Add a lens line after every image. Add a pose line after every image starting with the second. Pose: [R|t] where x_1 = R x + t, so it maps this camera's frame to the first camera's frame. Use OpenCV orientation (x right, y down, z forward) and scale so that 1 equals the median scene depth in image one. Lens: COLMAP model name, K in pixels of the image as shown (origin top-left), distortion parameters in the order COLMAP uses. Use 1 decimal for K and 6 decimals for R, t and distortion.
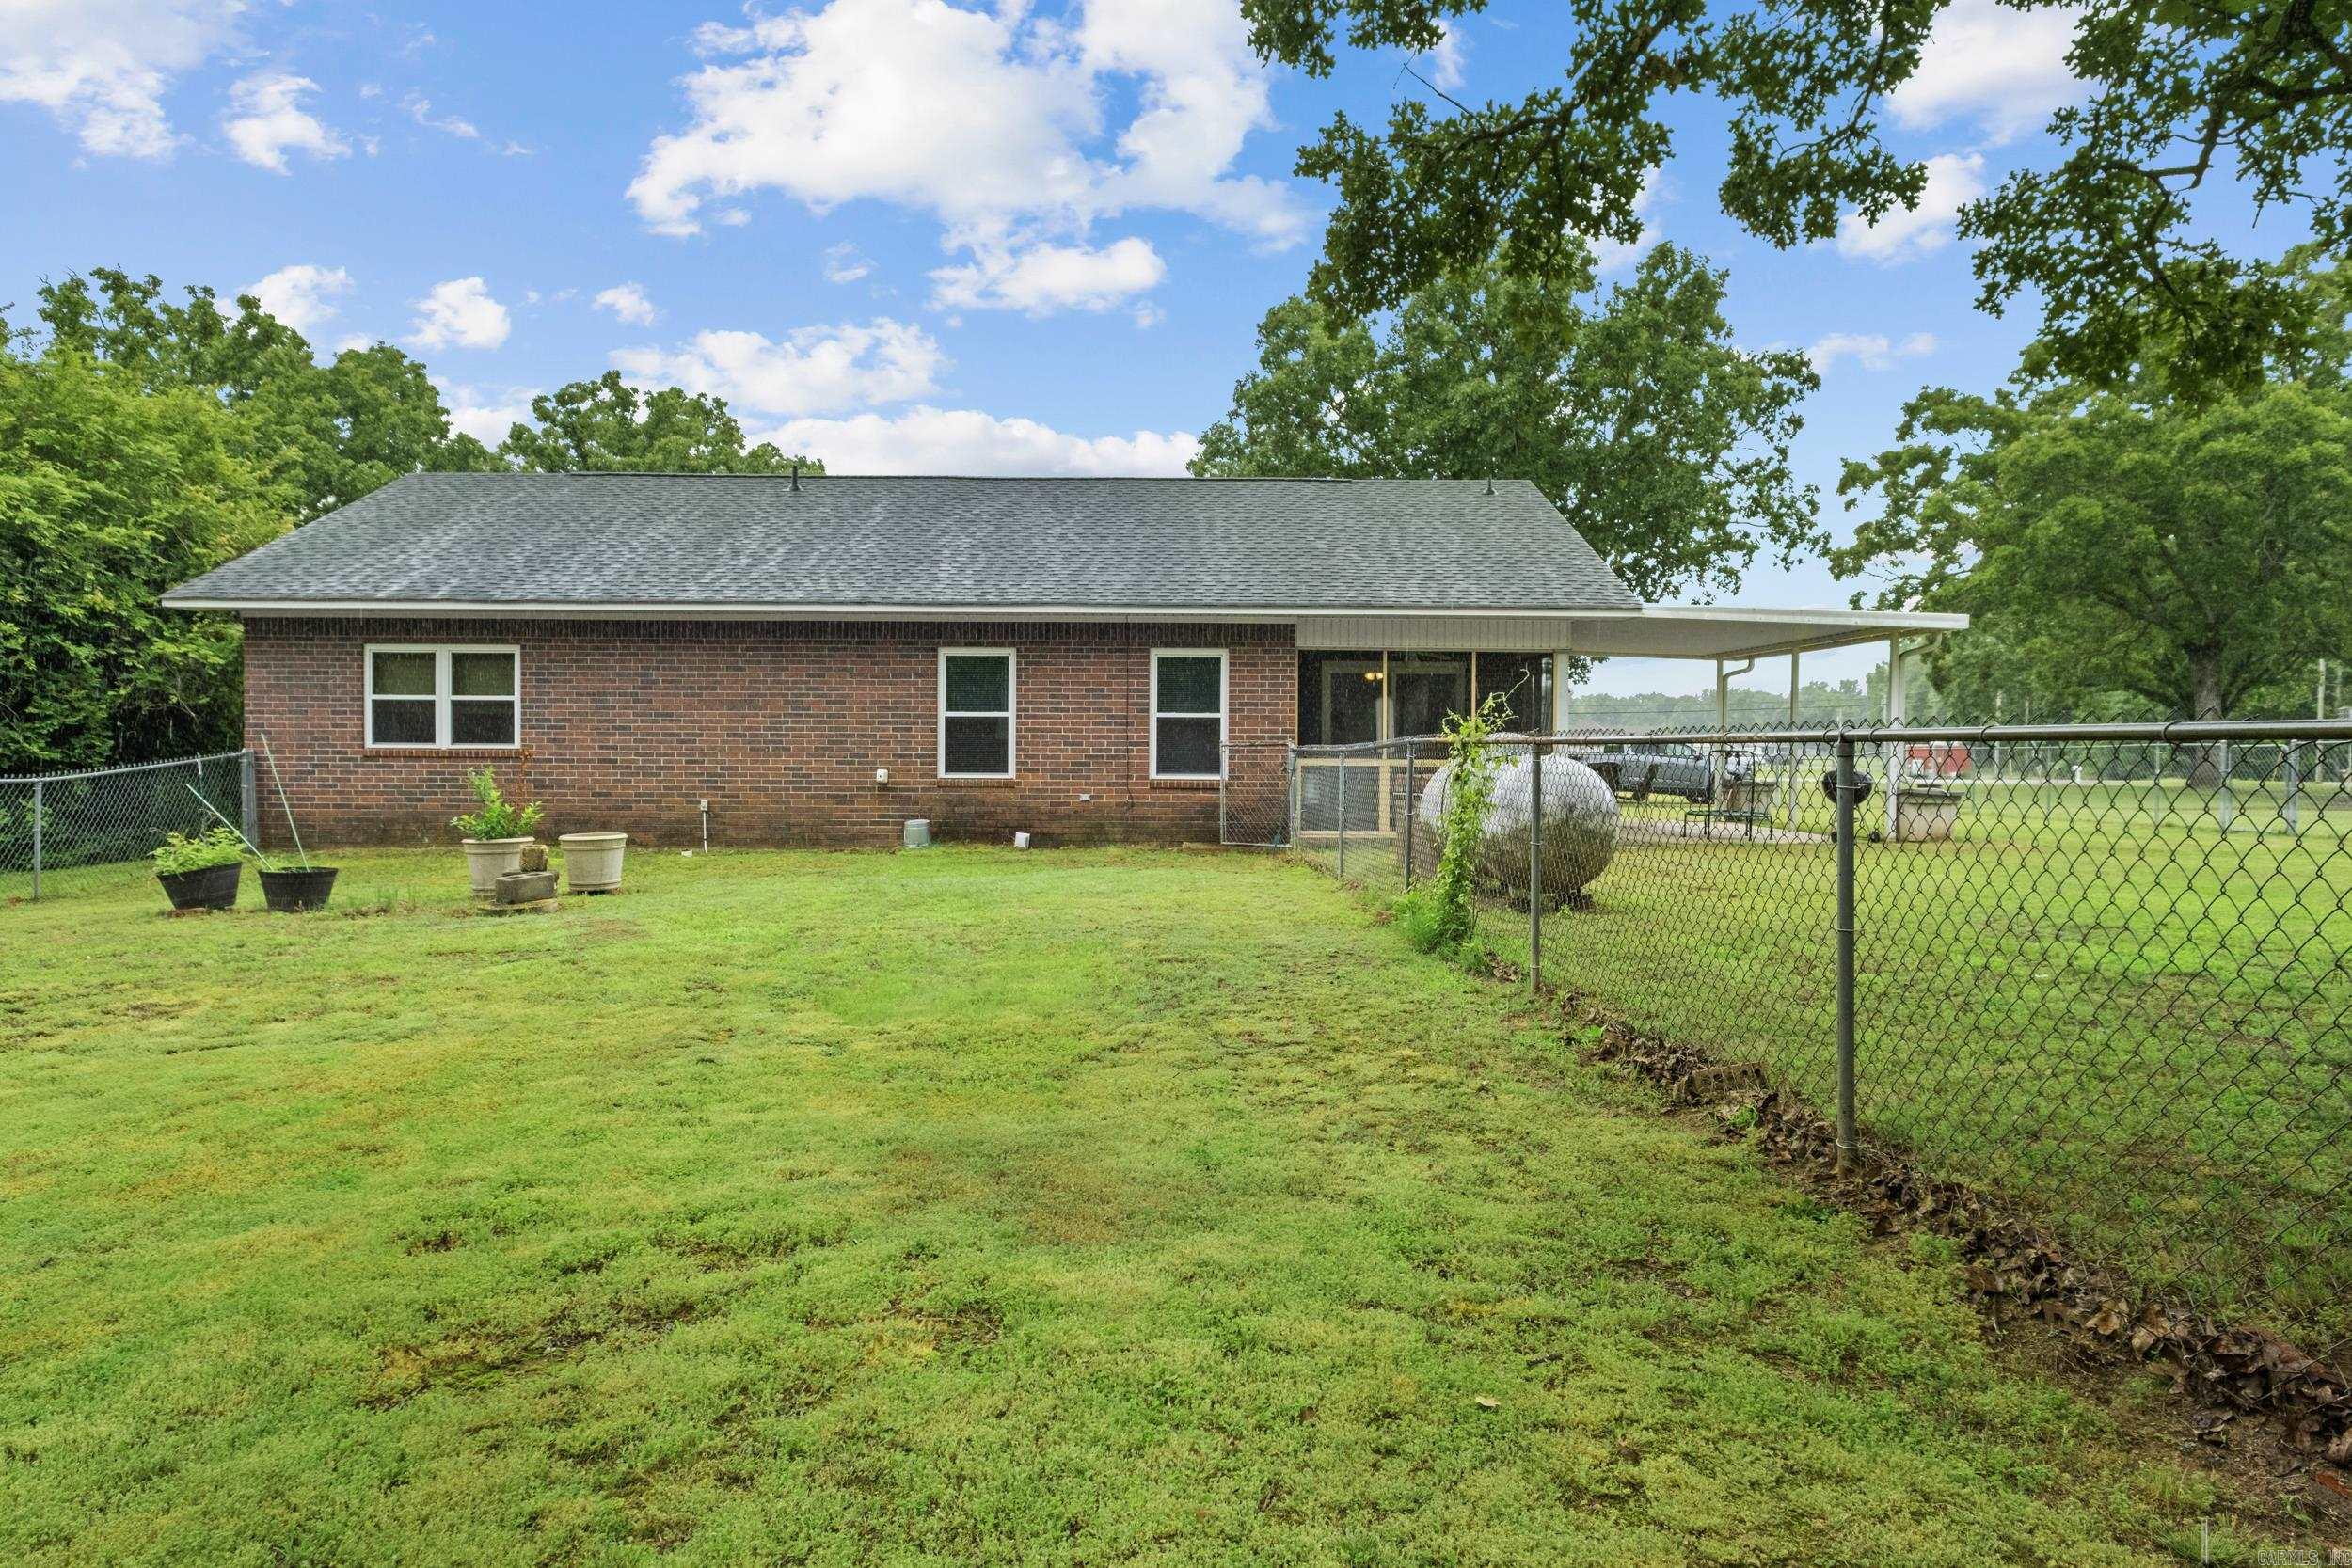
lens RADIAL K [[1619.2, 0, 1241.5], [0, 1619.2, 777.4], [0, 0, 1]] dist [0.005207, 0.002141]
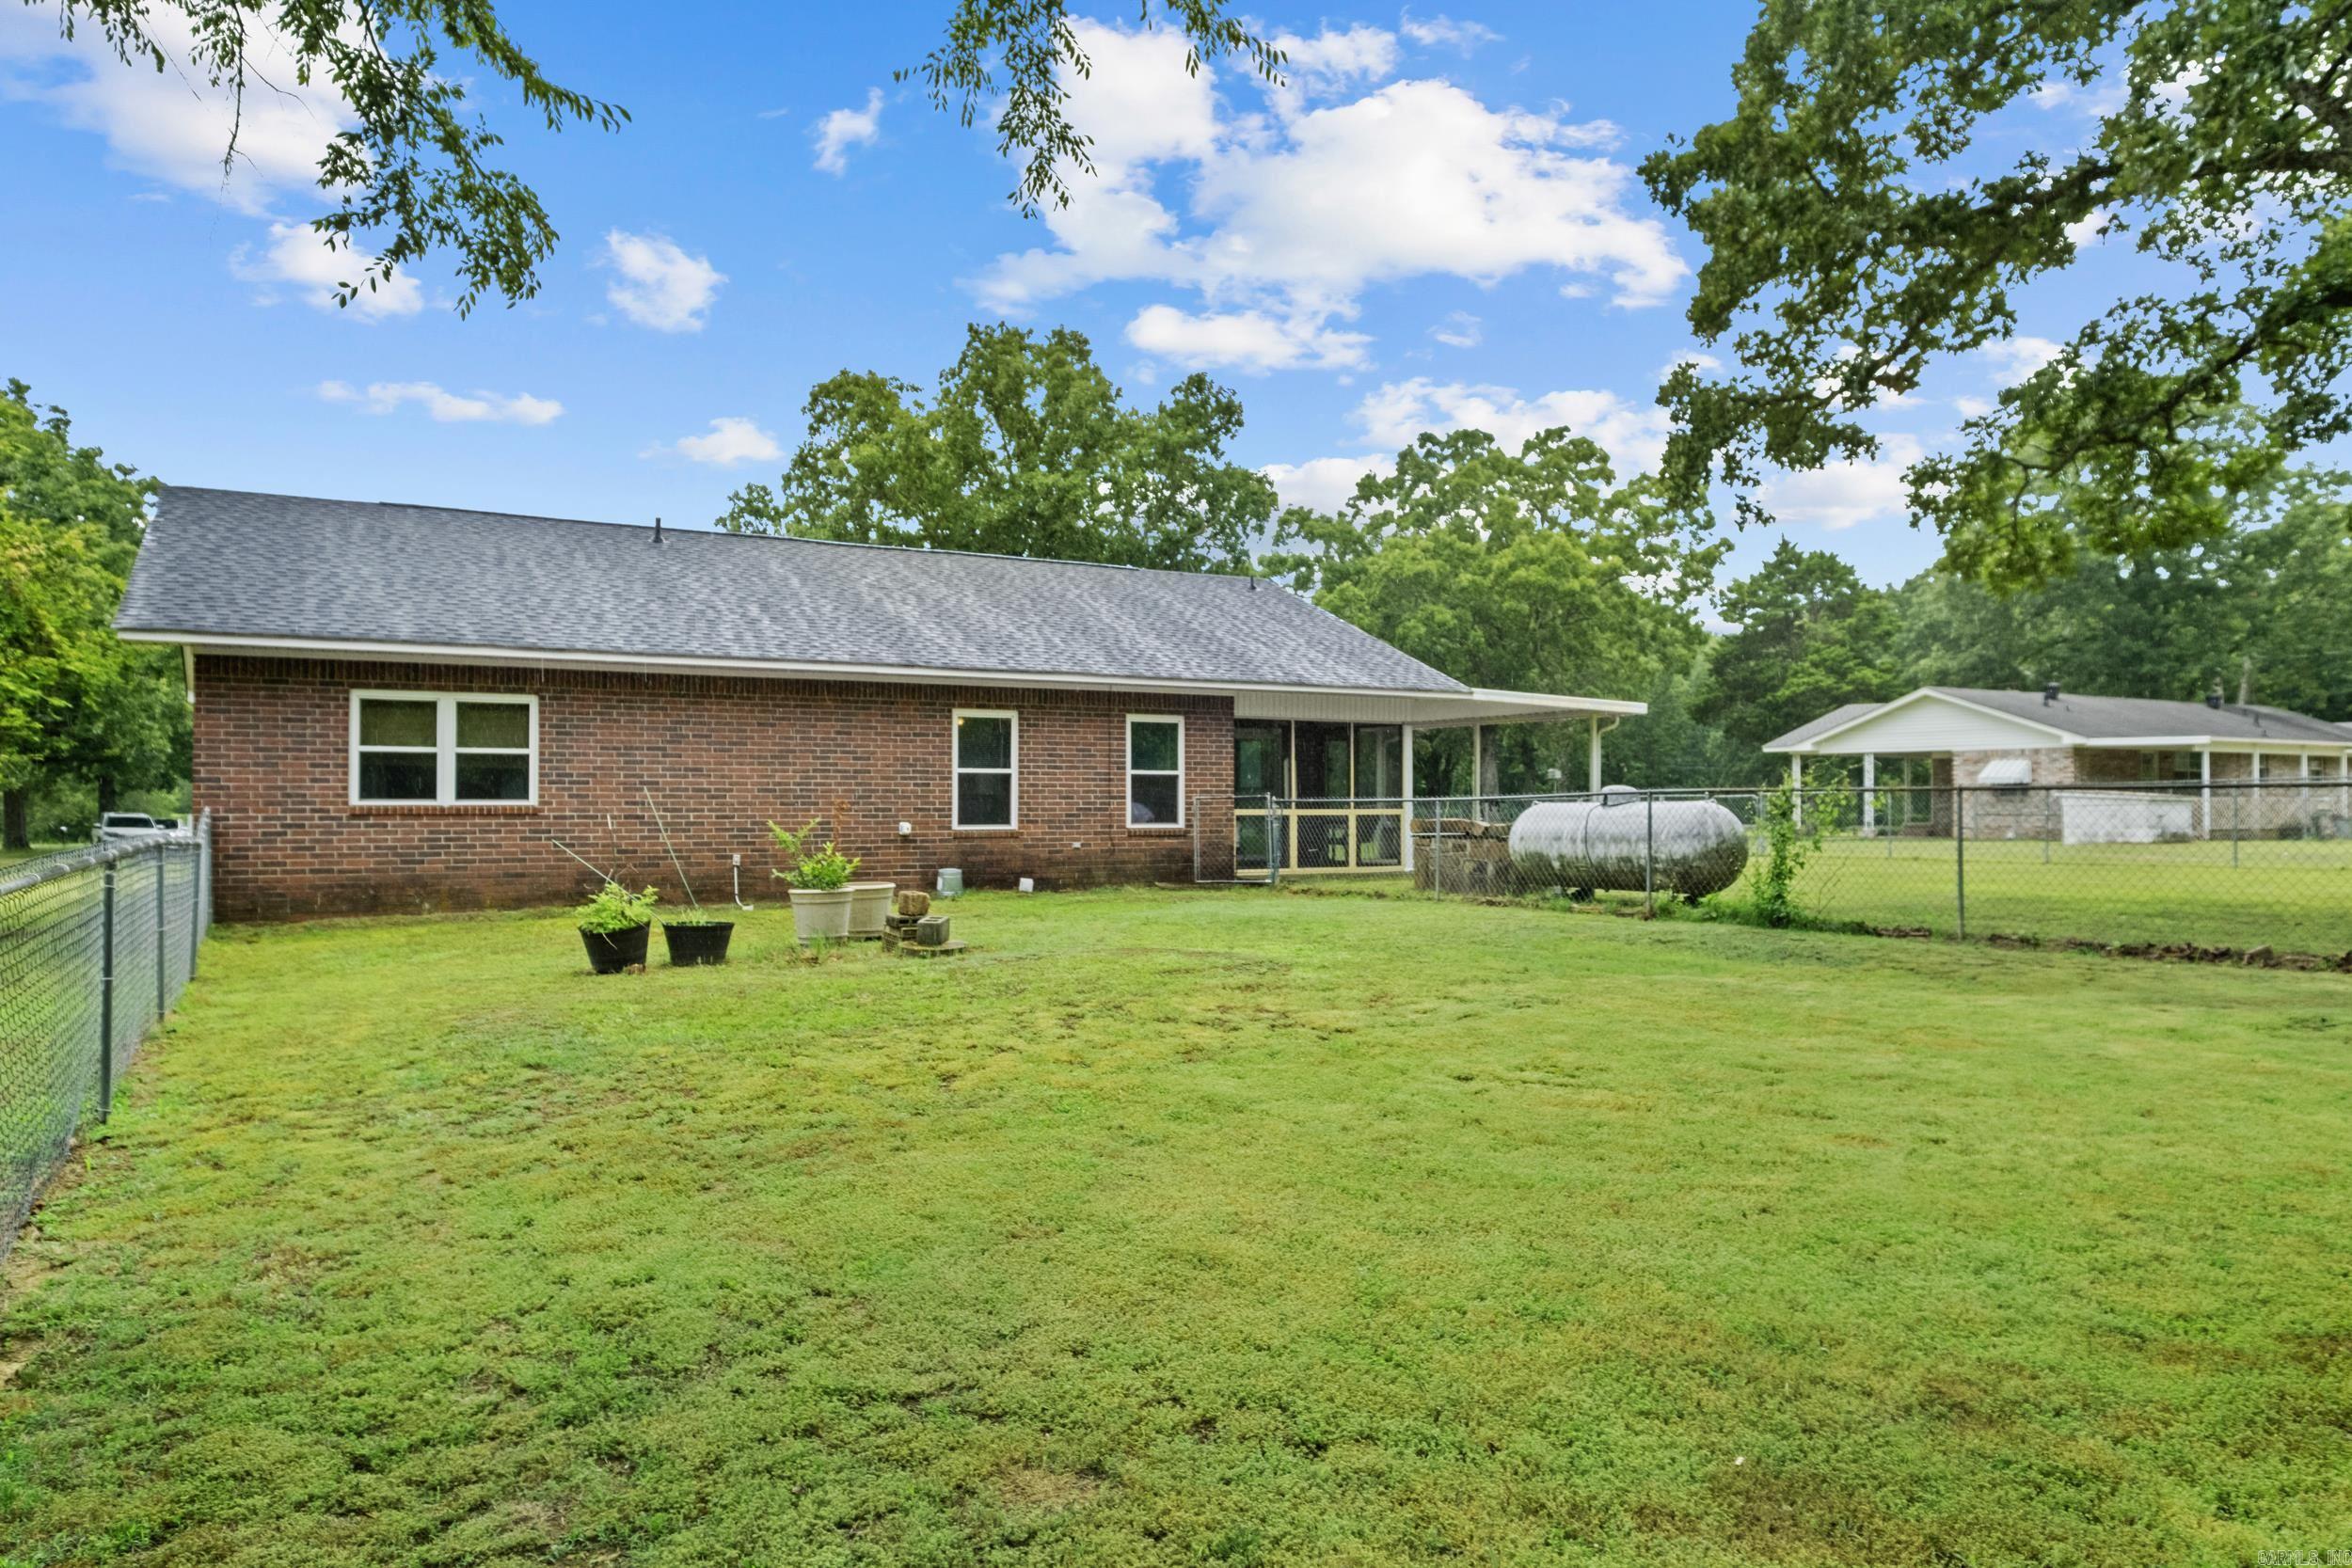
lens RADIAL K [[1619.2, 0, 1241.5], [0, 1619.2, 777.4], [0, 0, 1]] dist [0.005207, 0.002141]
pose [[0.853325, 0.003041, 0.521371, -0.586787], [0.015306, 0.999406, -0.030880, 0.001711], [-0.521155, 0.034331, 0.852771, -0.021800]]
